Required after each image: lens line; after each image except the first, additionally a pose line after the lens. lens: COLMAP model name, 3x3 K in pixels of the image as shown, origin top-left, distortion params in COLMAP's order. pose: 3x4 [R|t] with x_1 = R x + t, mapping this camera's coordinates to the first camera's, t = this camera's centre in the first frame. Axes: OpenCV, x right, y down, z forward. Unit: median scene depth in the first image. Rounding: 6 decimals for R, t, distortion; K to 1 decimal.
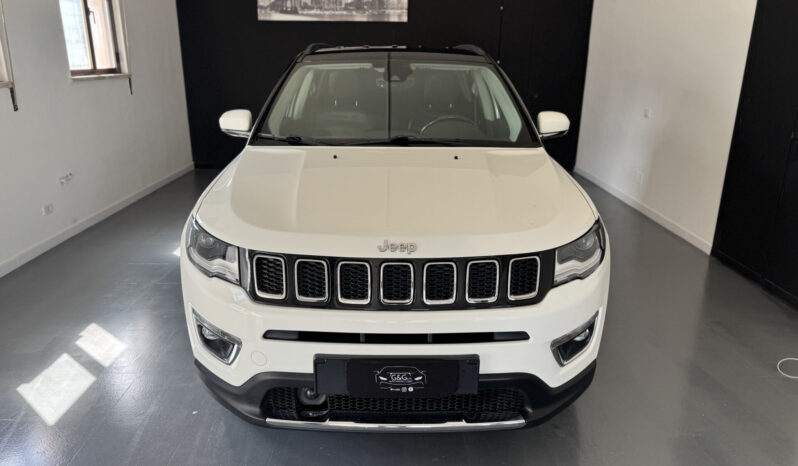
lens RADIAL K [[574.5, 0, 381.0], [0, 574.5, 229.5], [0, 0, 1]] dist [0.068541, -0.103908]
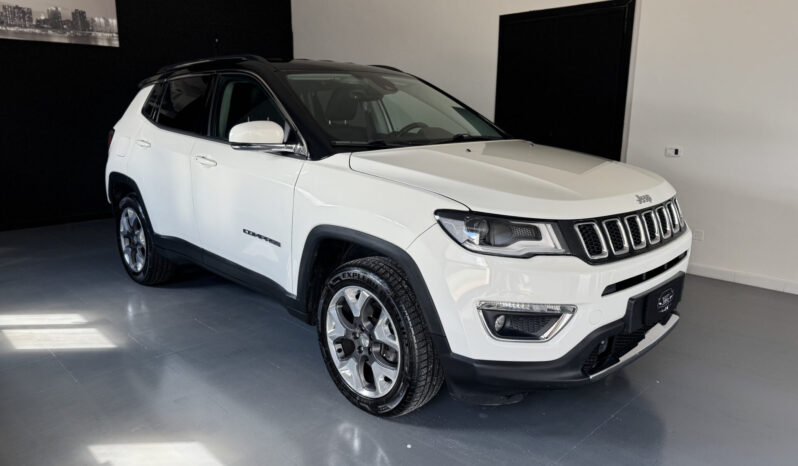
lens RADIAL K [[574.5, 0, 381.0], [0, 574.5, 229.5], [0, 0, 1]] dist [0.068541, -0.103908]
pose [[0.703559, -0.142022, 0.696300, -0.330992], [0.199552, 0.979886, -0.001769, -0.004238], [-0.682043, 0.140192, 0.717749, 0.127961]]
